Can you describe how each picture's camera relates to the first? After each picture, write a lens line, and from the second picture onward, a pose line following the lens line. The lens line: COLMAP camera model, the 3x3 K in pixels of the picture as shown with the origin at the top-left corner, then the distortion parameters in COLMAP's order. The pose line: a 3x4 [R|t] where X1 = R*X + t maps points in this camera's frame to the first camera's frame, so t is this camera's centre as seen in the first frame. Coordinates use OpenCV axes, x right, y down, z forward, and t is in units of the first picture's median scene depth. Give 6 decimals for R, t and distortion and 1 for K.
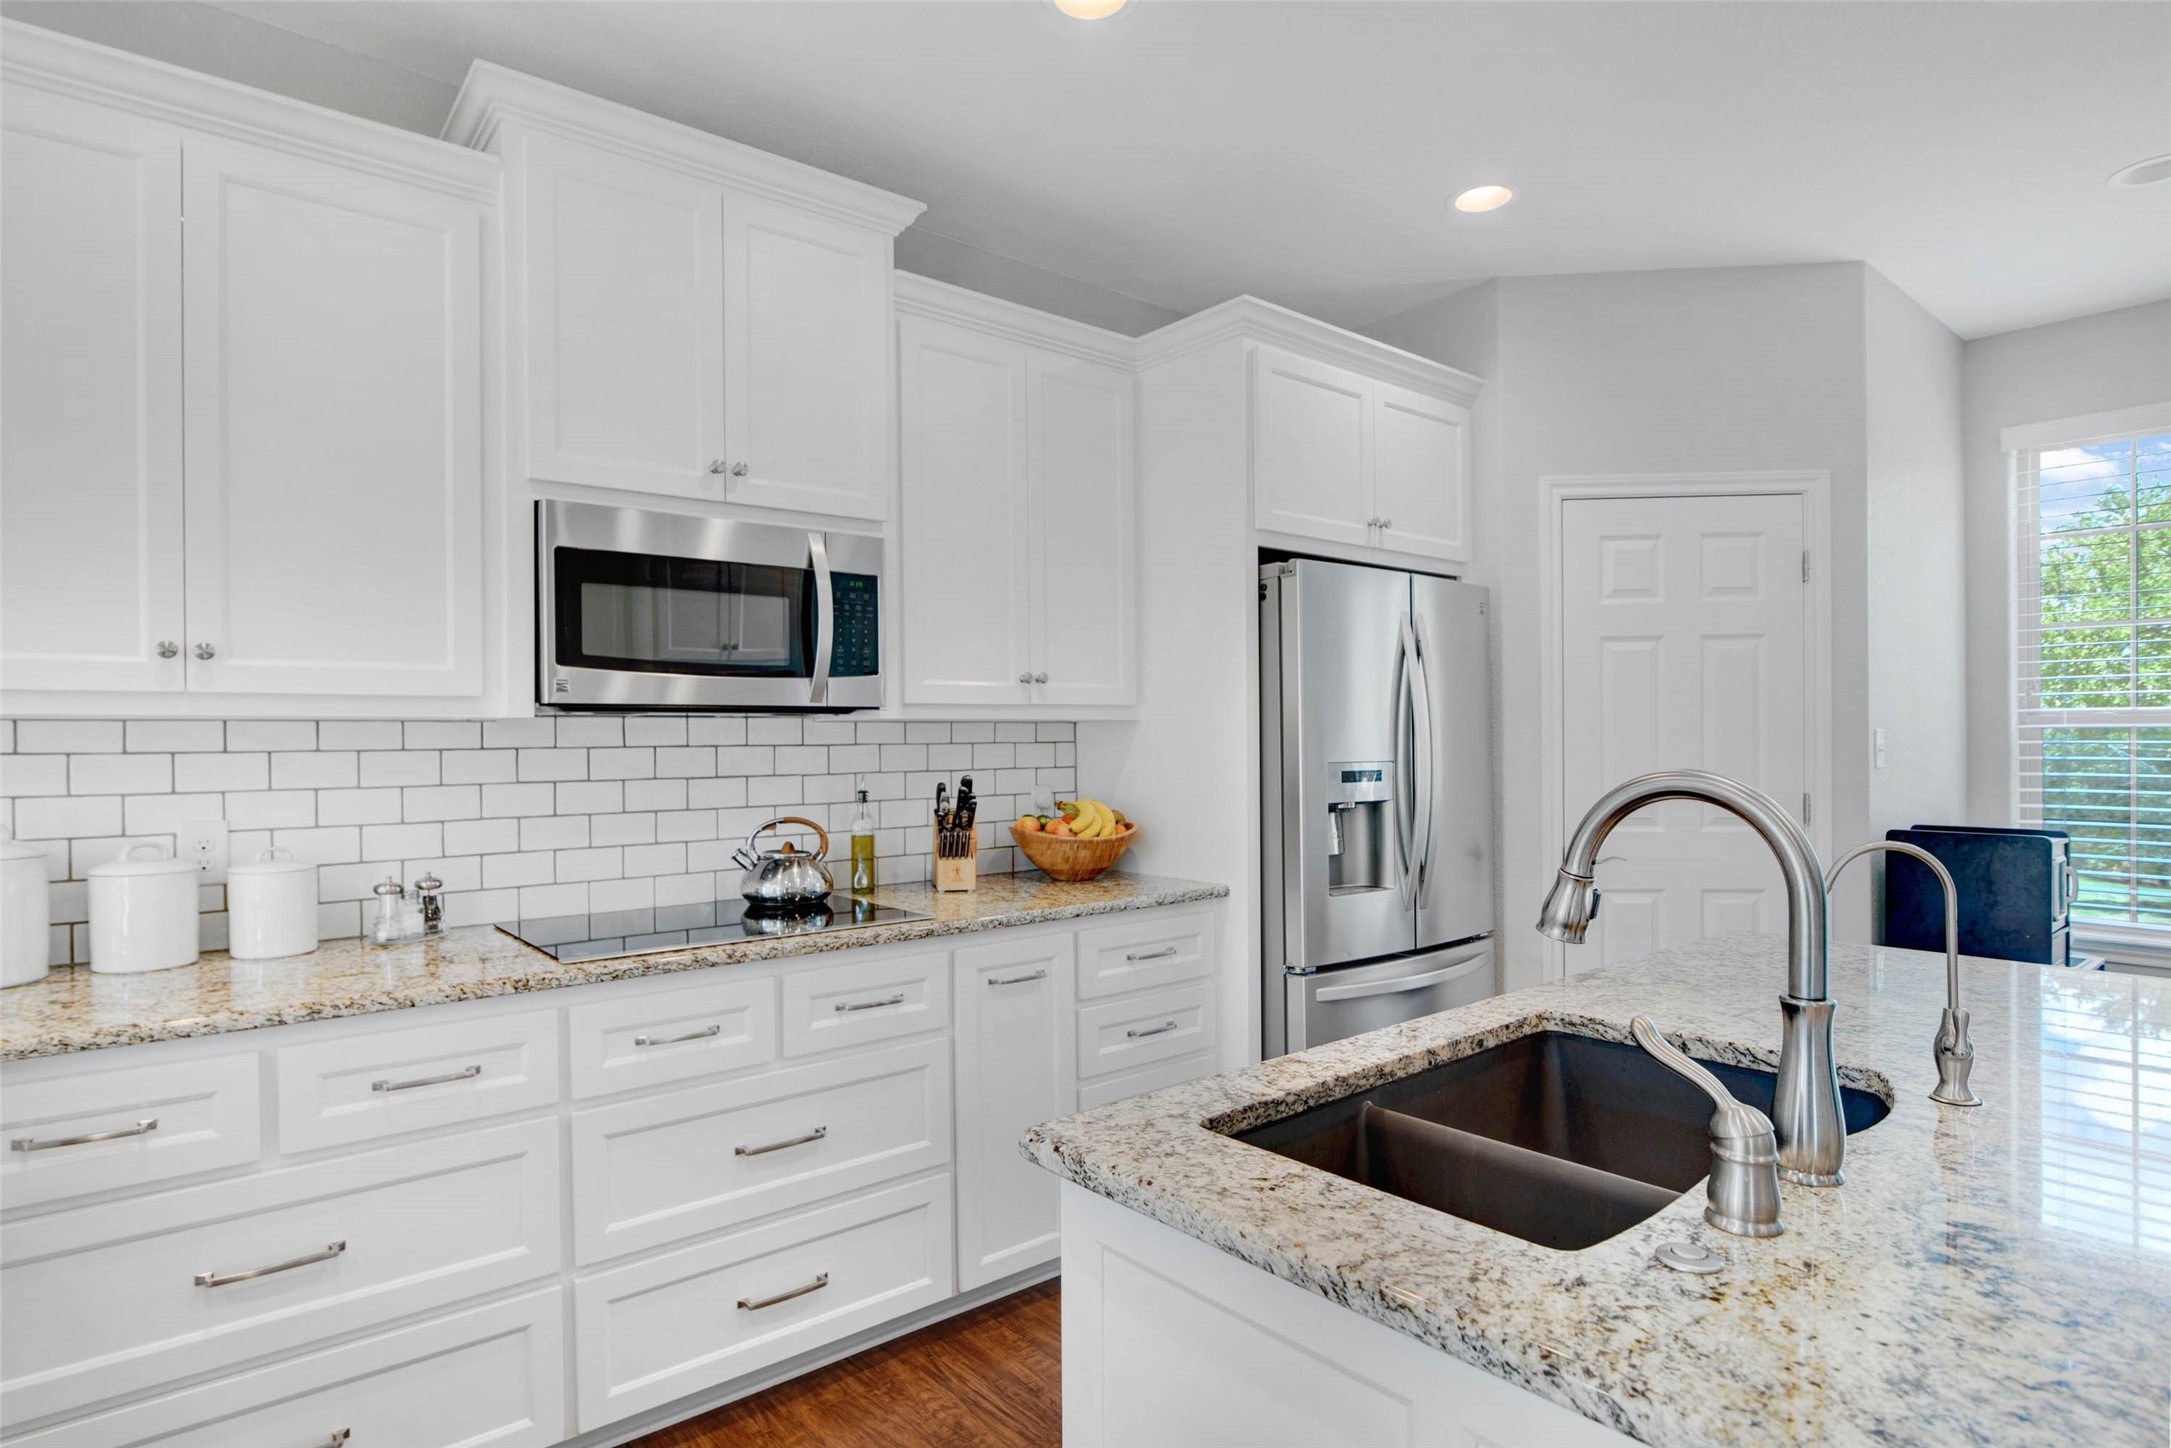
lens RADIAL K [[1171.1, 0, 1070.4], [0, 1171.1, 735.1], [0, 0, 1]] dist [-0.010750, -0.000590]
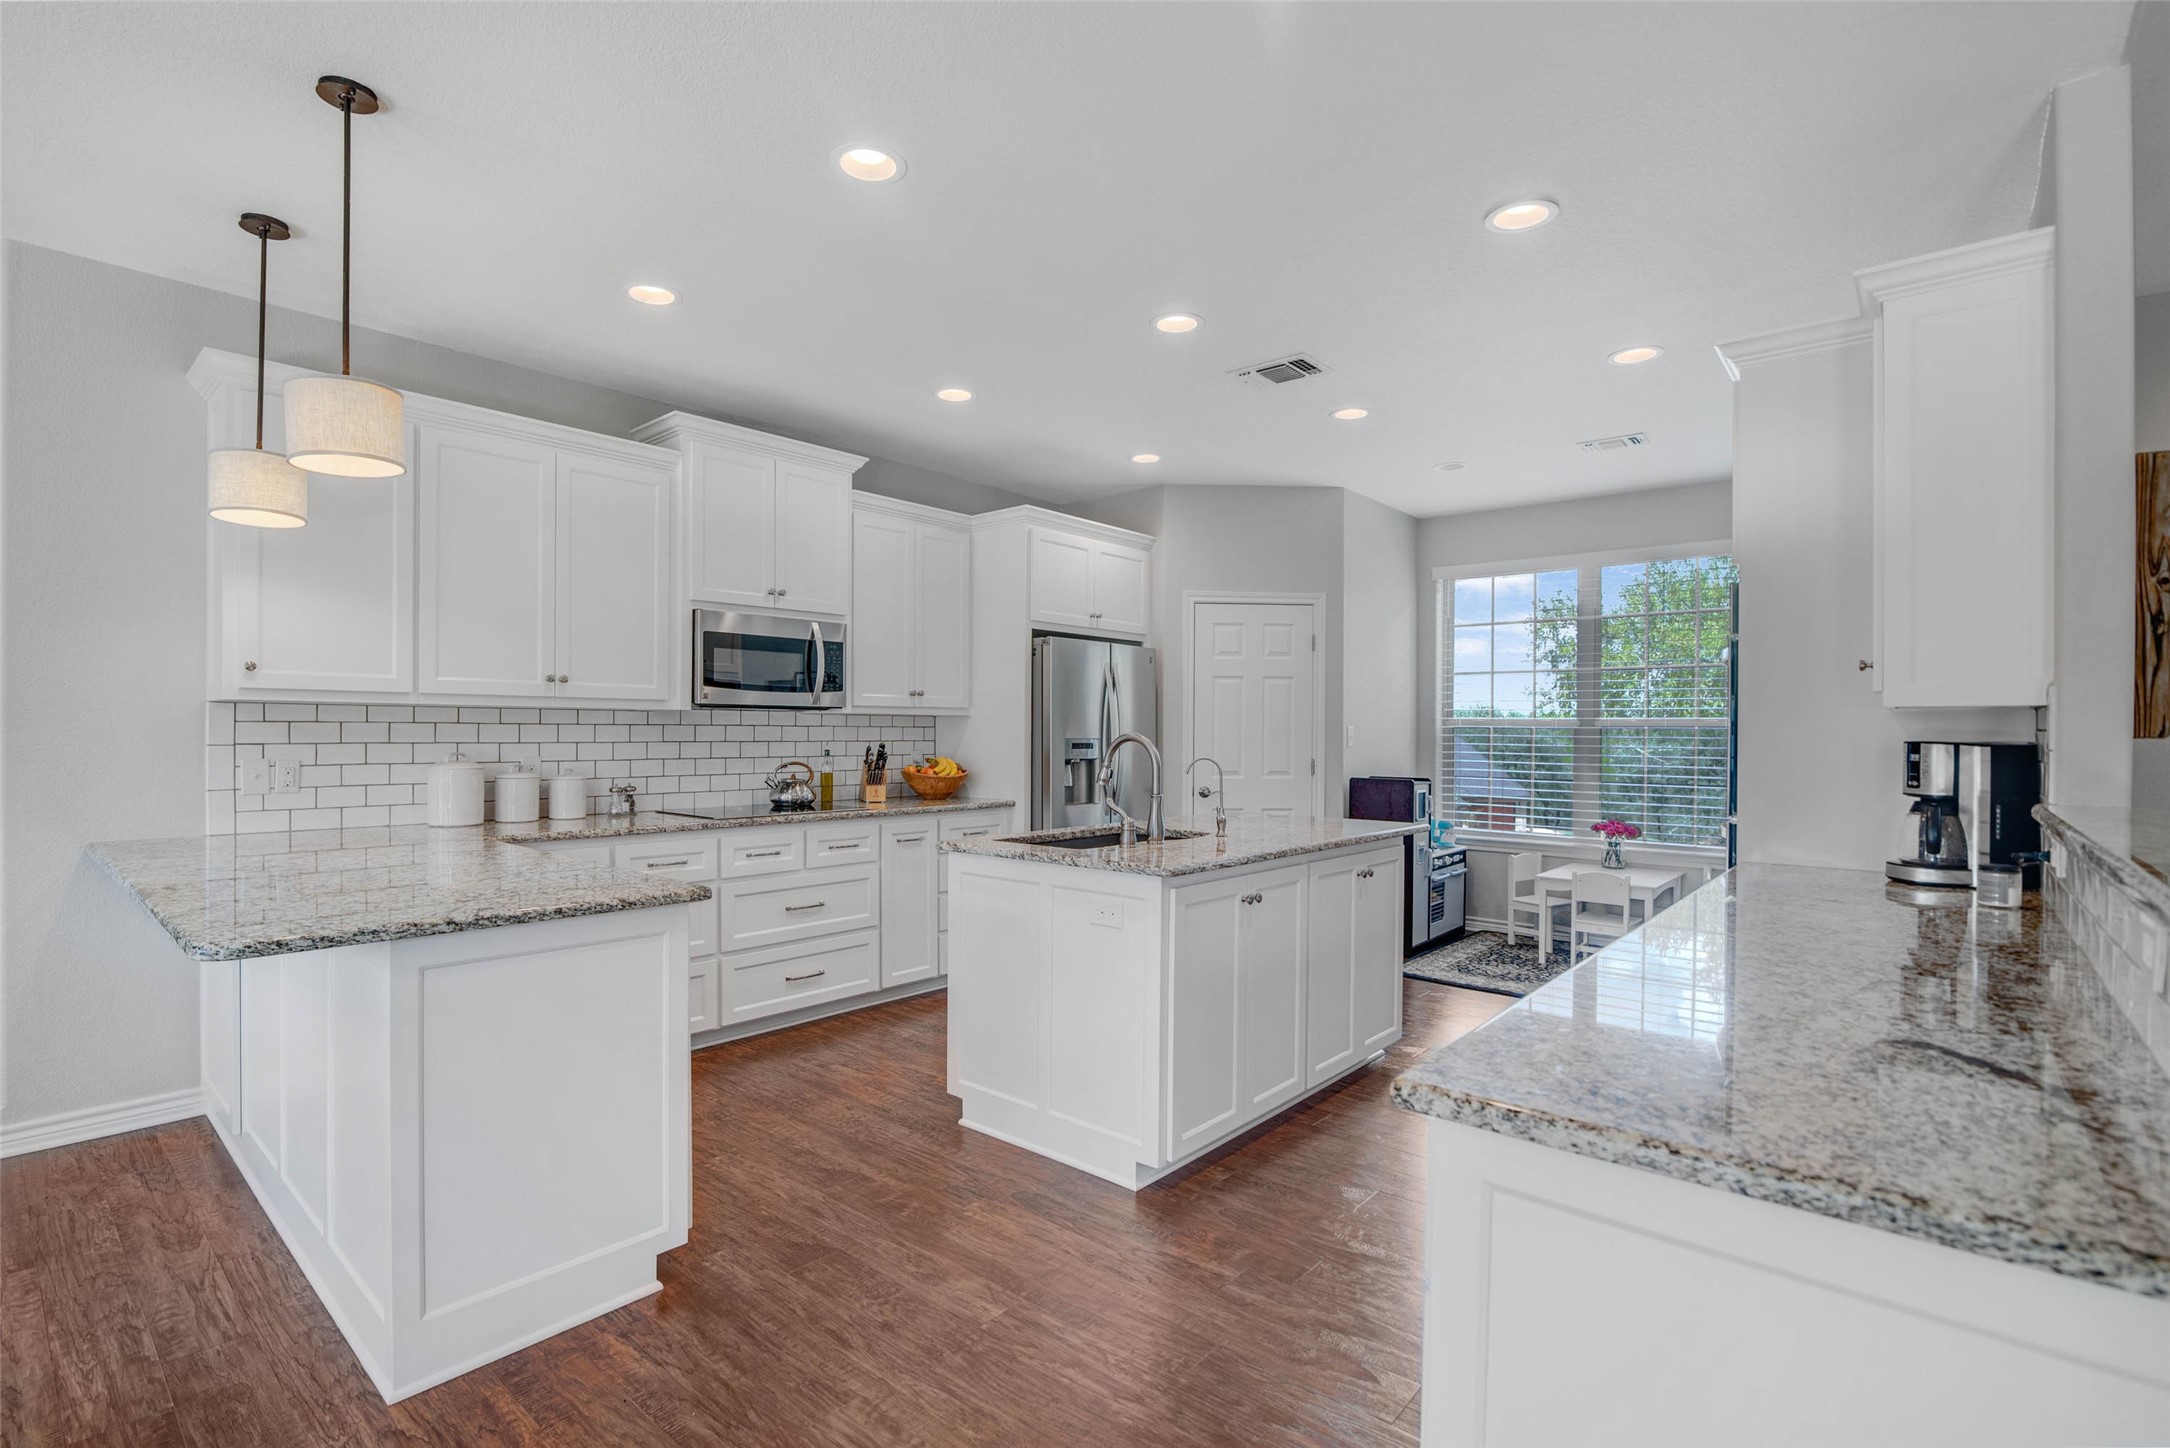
lens RADIAL K [[1023.3, 0, 1068.0], [0, 1023.3, 730.6], [0, 0, 1]] dist [-0.017470, 0.000263]
pose [[0.986744, 0.012942, 0.161769, -0.059011], [-0.012958, 0.999916, -0.000960, 0.012057], [-0.161768, -0.001149, 0.986828, -0.736247]]
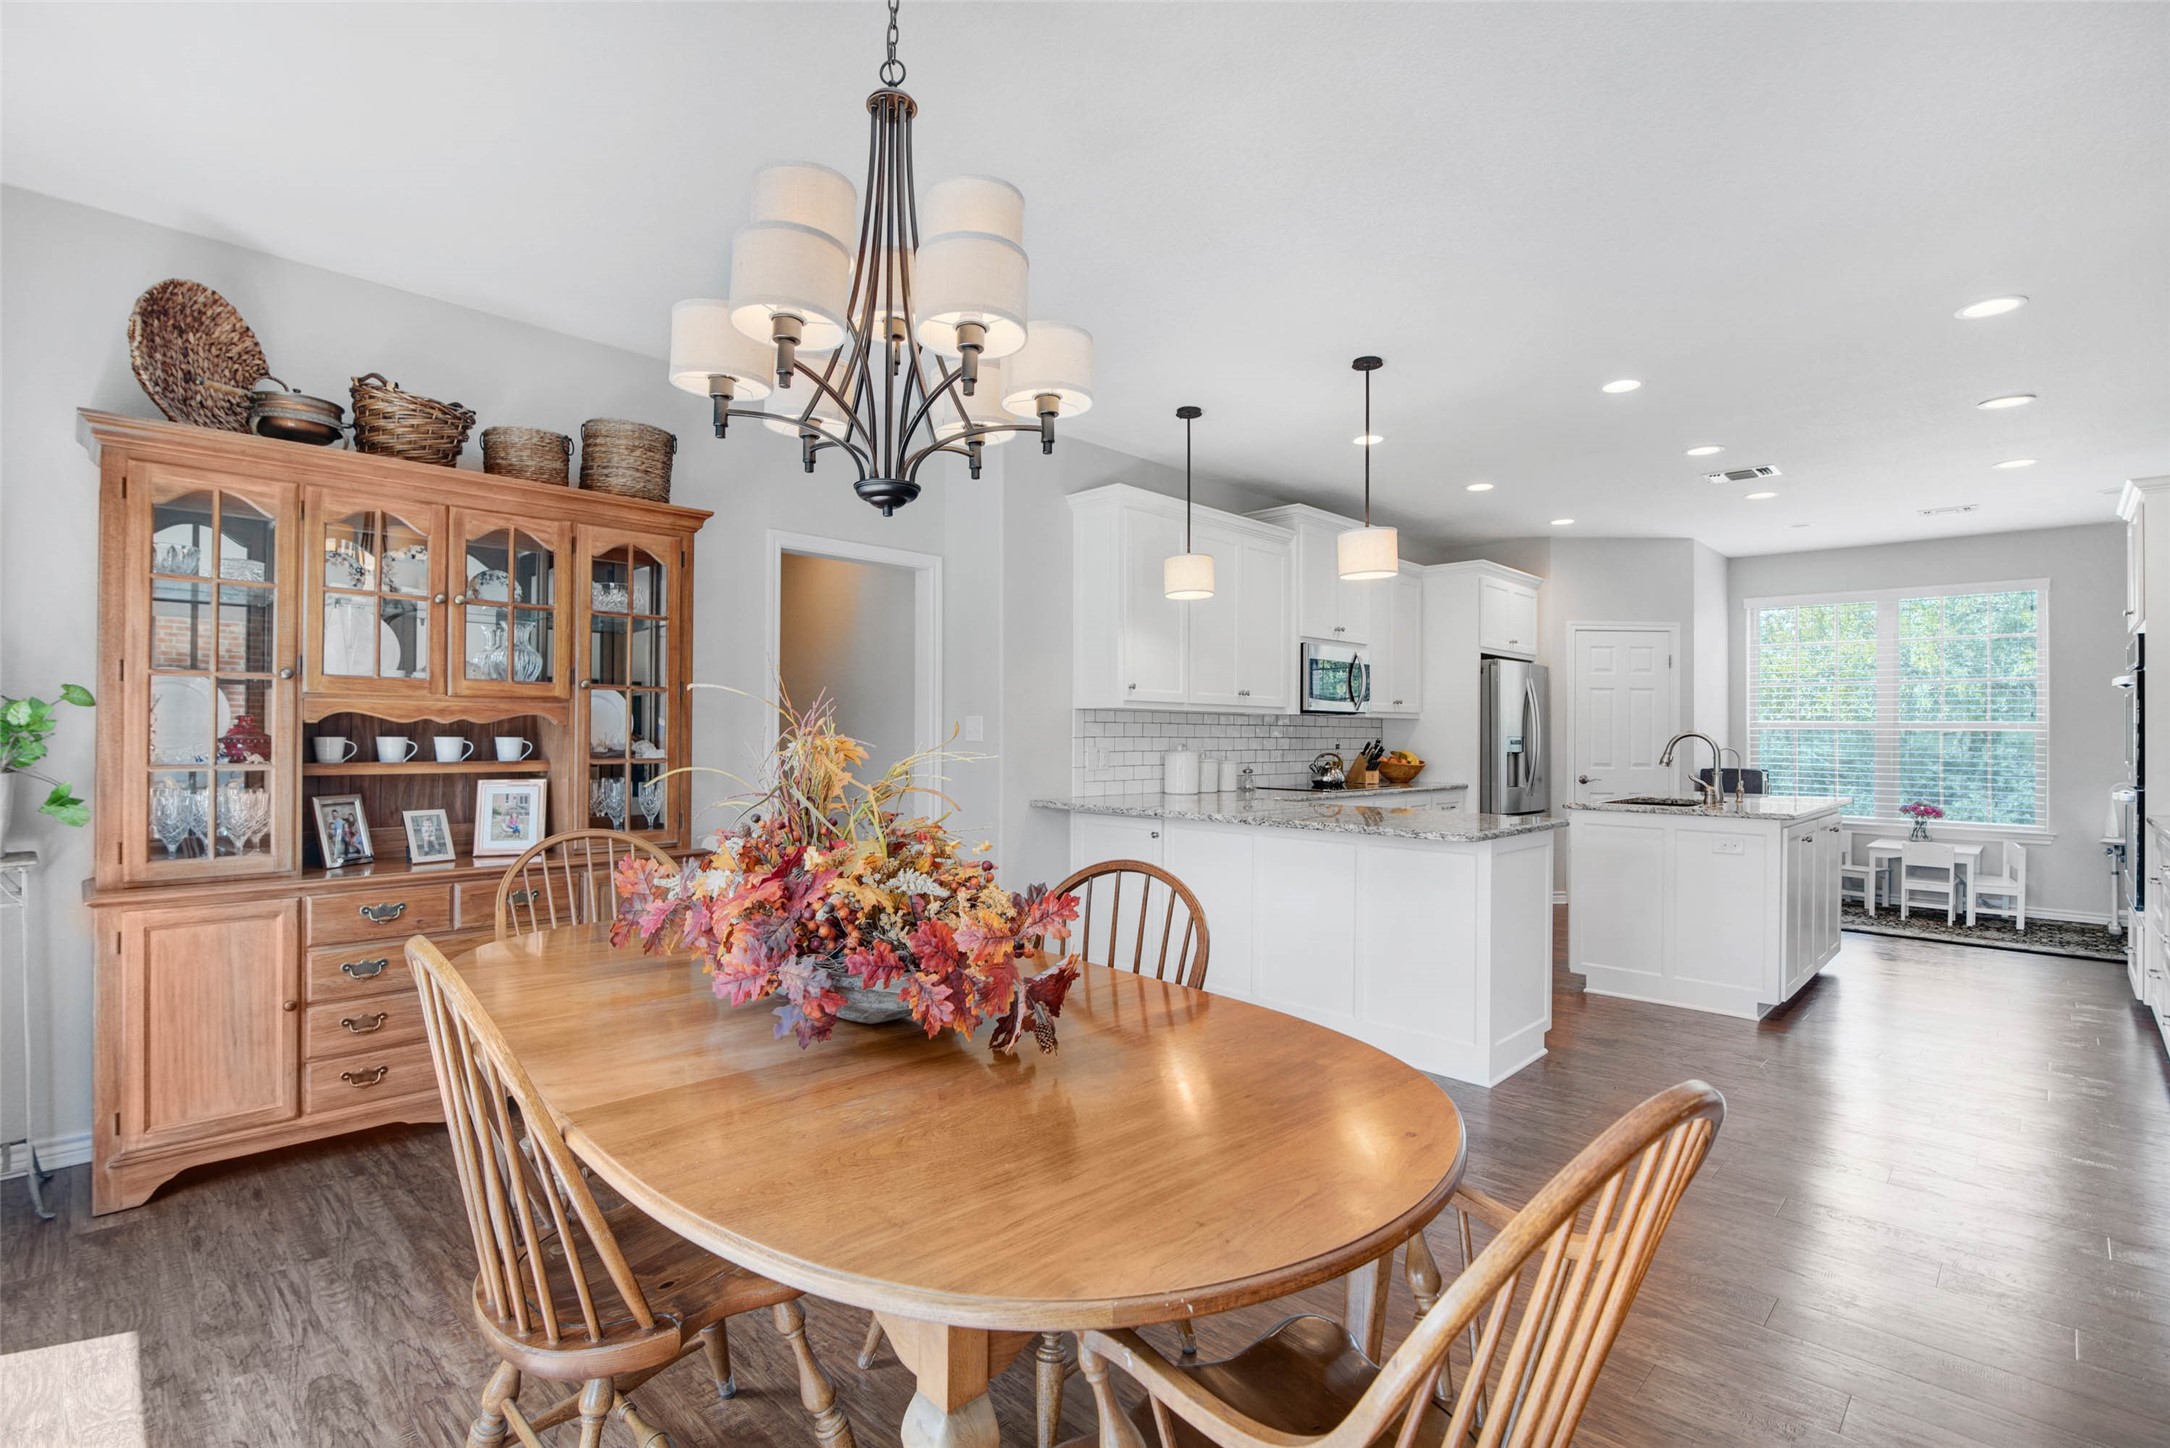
lens RADIAL K [[1023.3, 0, 1076.2], [0, 1023.3, 717.2], [0, 0, 1]] dist [-0.017470, 0.000263]
pose [[0.994654, 0.016640, 0.101917, -0.988064], [-0.014939, 0.999736, -0.017435, 0.035255], [-0.102180, 0.015819, 0.994640, -1.190148]]
